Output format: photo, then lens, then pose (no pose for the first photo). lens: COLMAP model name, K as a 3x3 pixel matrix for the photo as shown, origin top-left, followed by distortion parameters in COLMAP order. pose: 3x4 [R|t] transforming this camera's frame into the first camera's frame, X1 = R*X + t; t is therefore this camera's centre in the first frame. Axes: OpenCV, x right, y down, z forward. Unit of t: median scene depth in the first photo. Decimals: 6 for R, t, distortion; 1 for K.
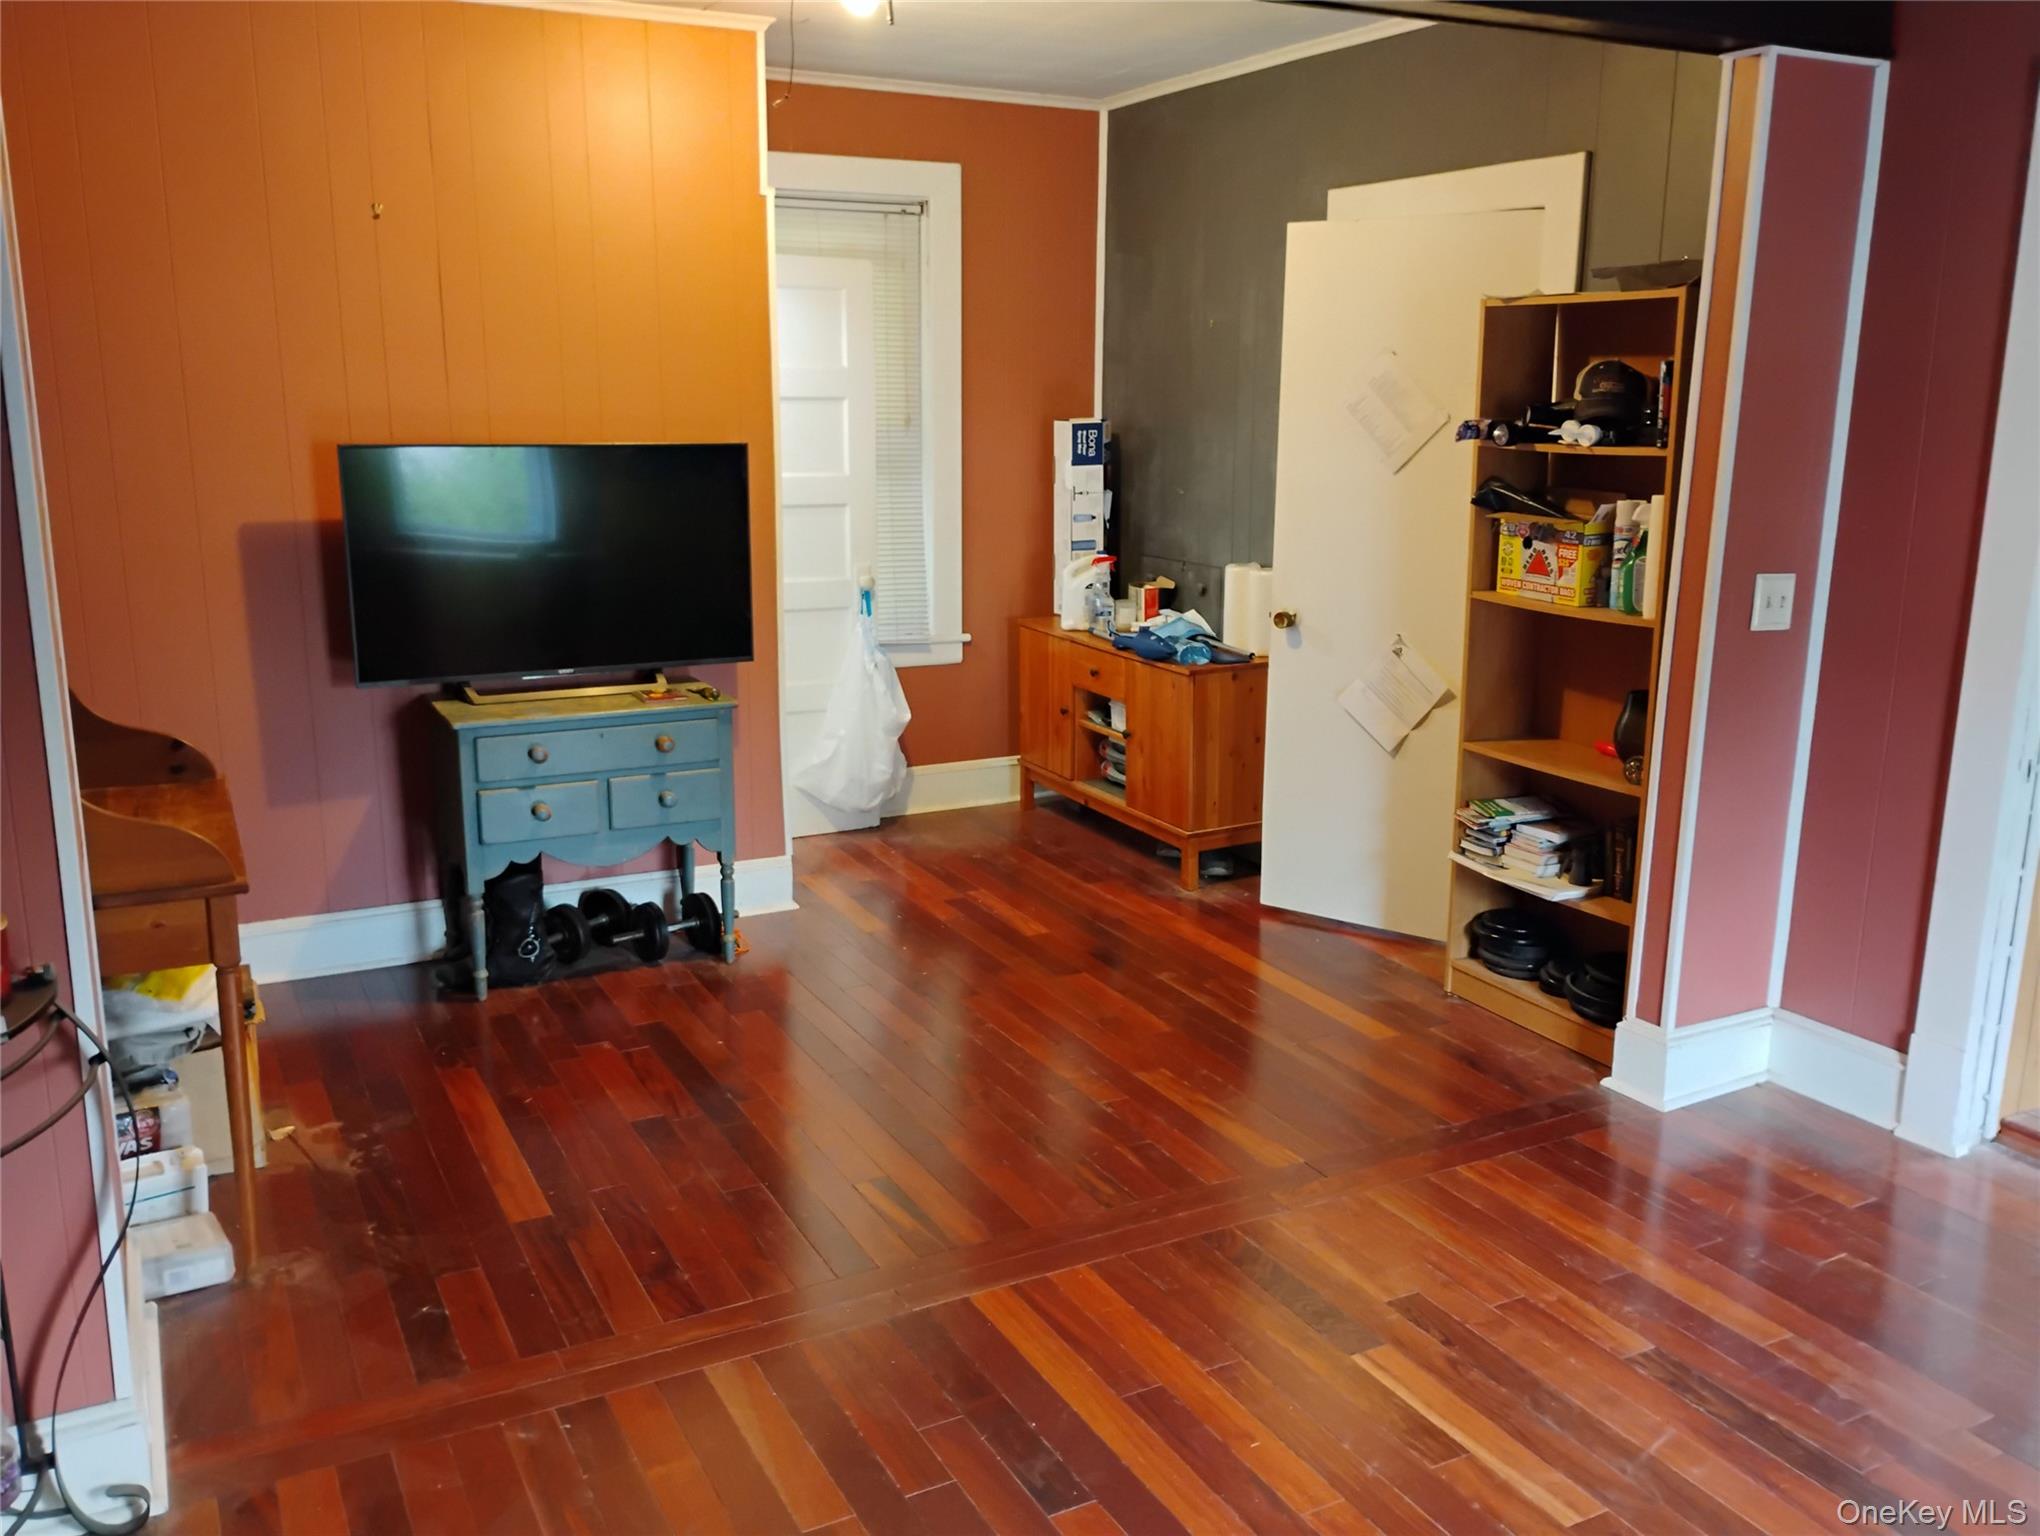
lens RADIAL K [[1692.9, 0, 1020.0], [0, 1692.9, 768.0], [0, 0, 1]] dist [0.059327, -0.080163]
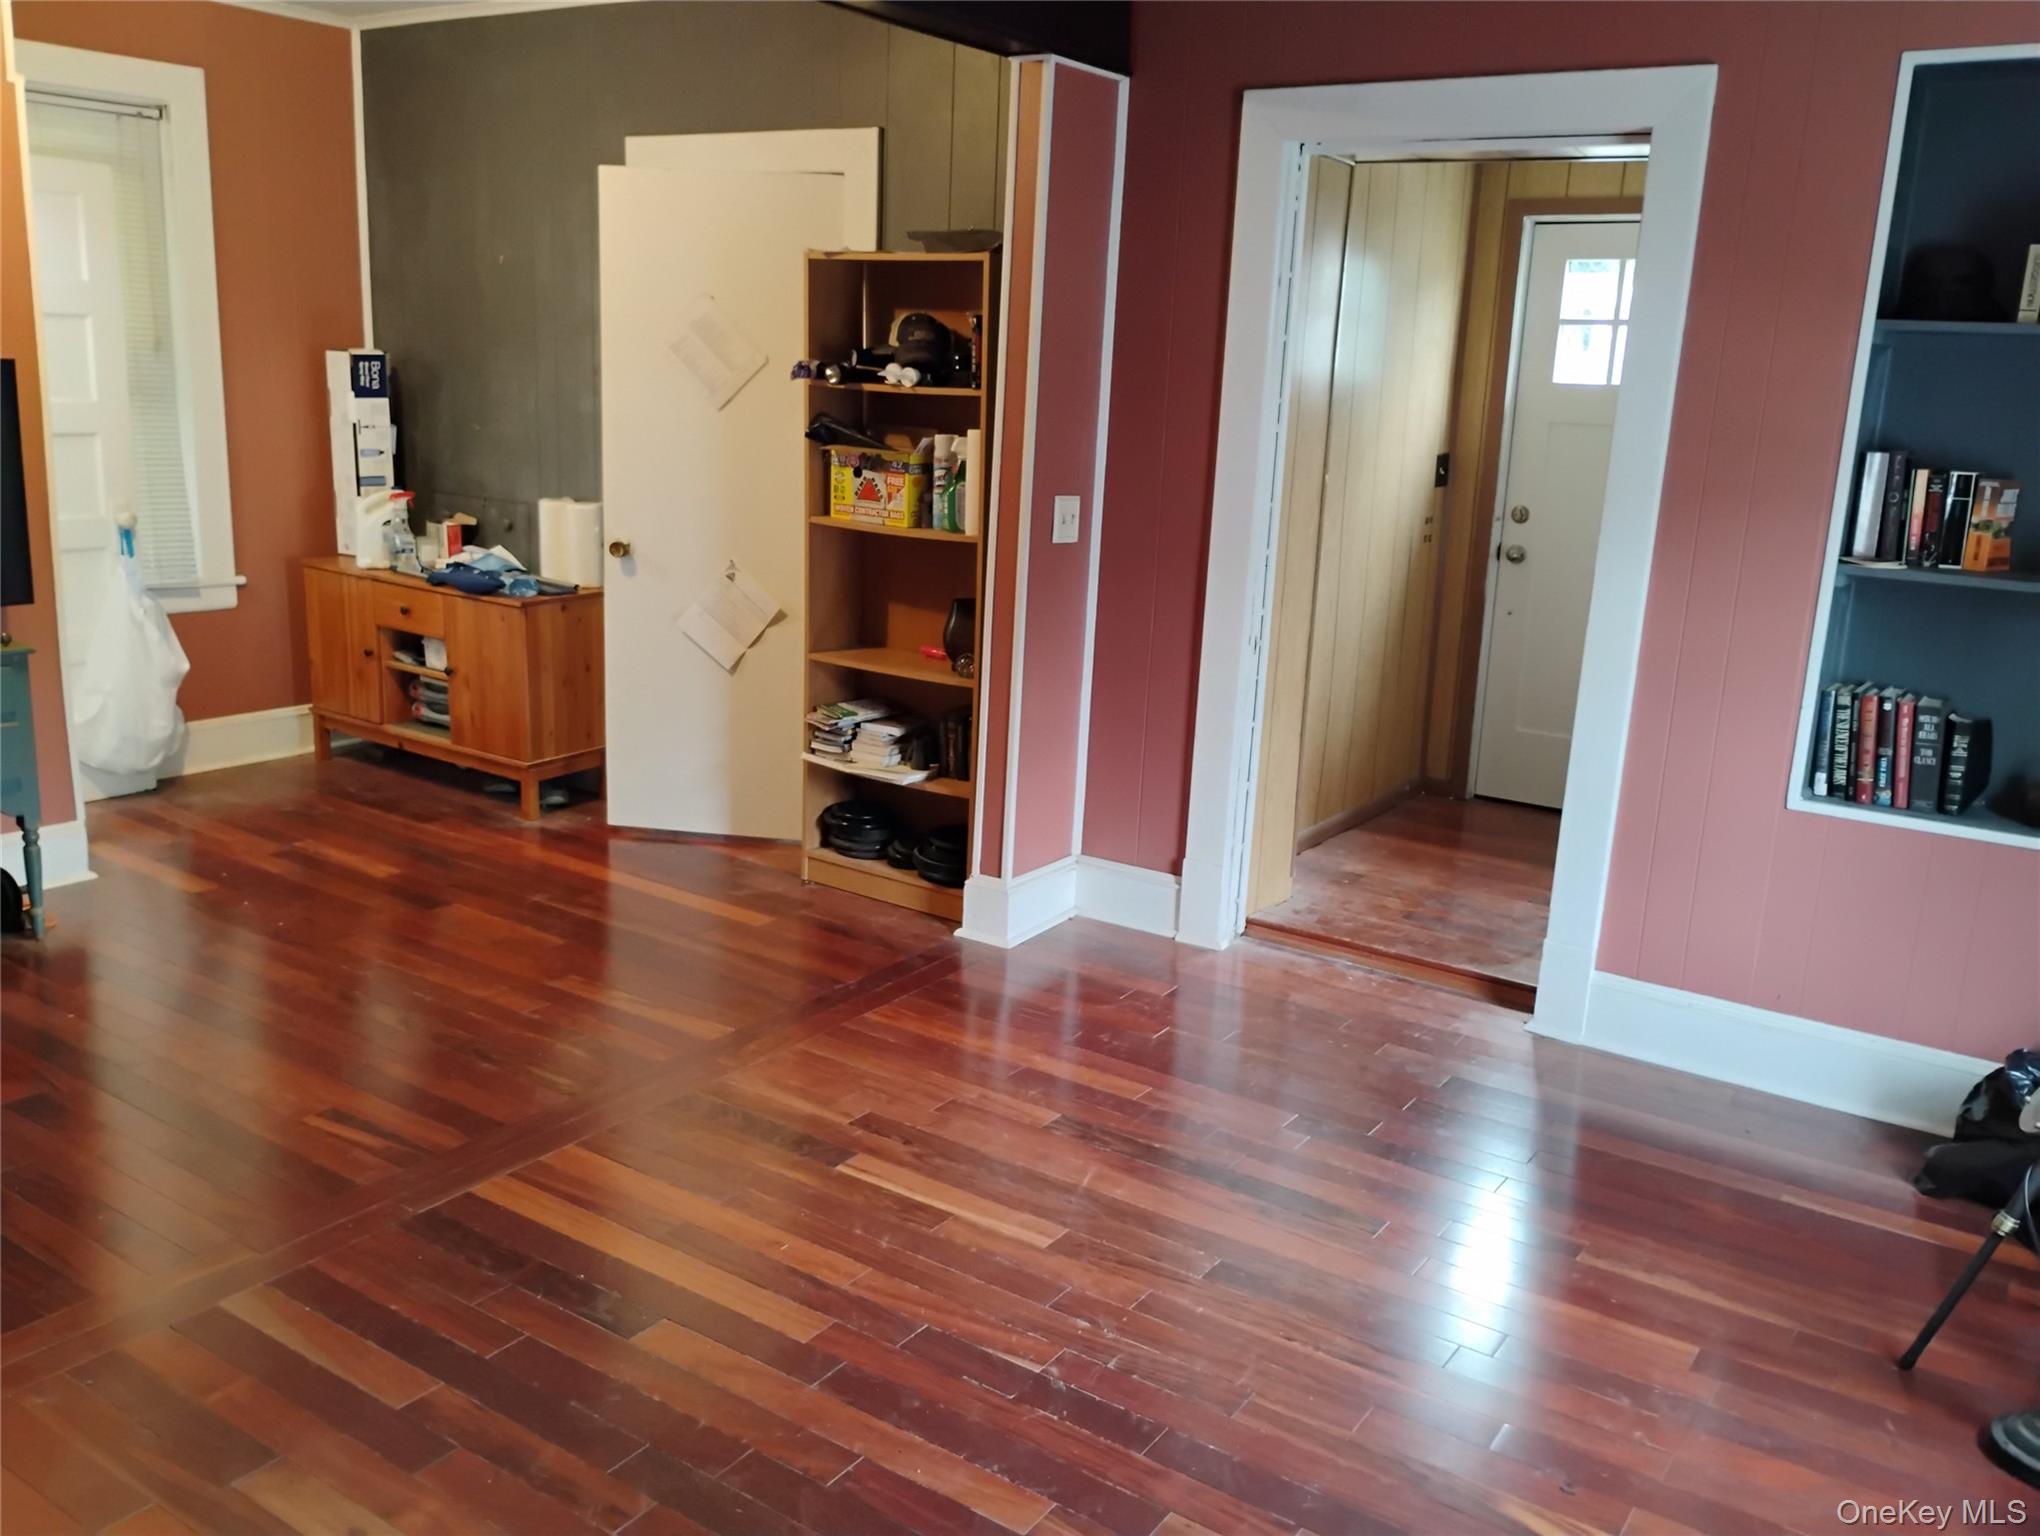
lens RADIAL K [[1692.9, 0, 1020.0], [0, 1692.9, 768.0], [0, 0, 1]] dist [0.059327, -0.080163]
pose [[0.883650, -0.076701, 0.461822, -0.123483], [0.066508, 0.997049, 0.038338, 0.024124], [-0.463400, -0.003163, 0.886144, -0.044339]]
